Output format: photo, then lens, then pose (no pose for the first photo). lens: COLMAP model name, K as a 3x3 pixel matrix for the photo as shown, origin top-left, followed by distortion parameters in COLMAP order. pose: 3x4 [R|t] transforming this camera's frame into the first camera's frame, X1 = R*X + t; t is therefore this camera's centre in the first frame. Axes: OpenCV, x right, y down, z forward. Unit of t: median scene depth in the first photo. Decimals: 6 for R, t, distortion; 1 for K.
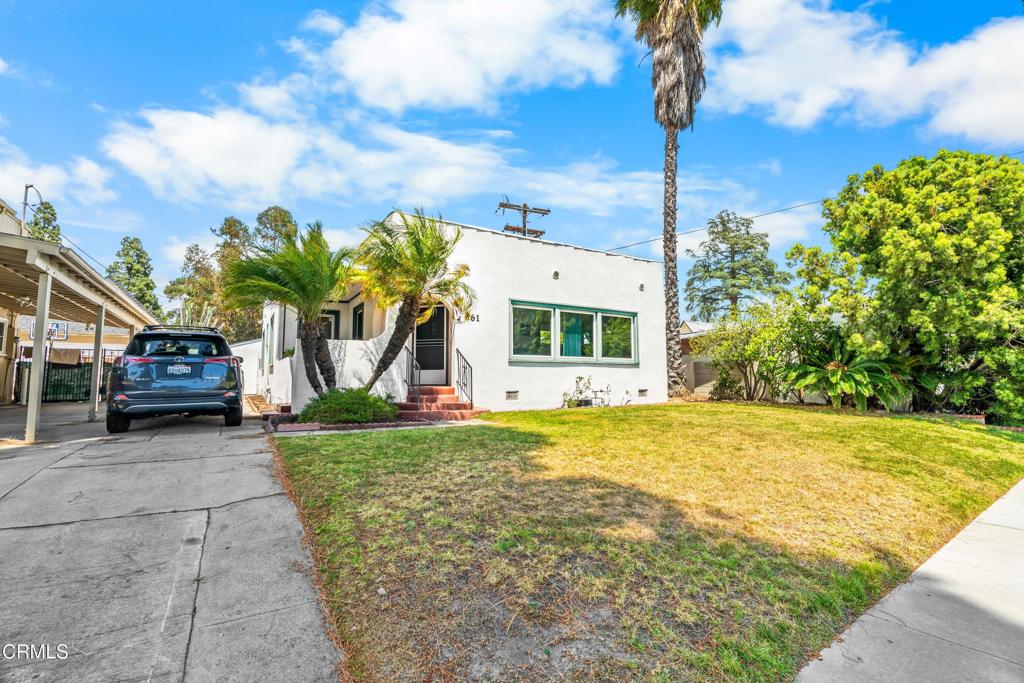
lens RADIAL K [[473.9, 0, 513.4], [0, 473.9, 348.1], [0, 0, 1]] dist [-0.001449, -0.000159]
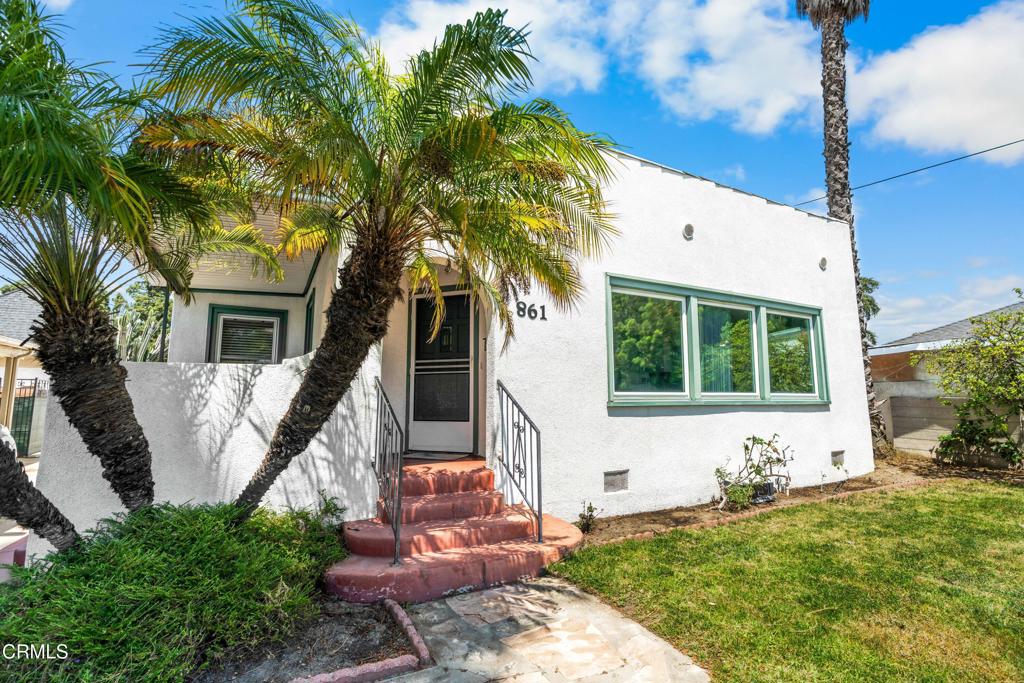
lens RADIAL K [[473.9, 0, 513.4], [0, 473.9, 348.1], [0, 0, 1]] dist [-0.001449, -0.000159]
pose [[0.998886, -0.005422, -0.046880, -0.075739], [0.003549, 0.999196, -0.039934, -0.010400], [0.047059, 0.039723, 0.998102, 0.497838]]
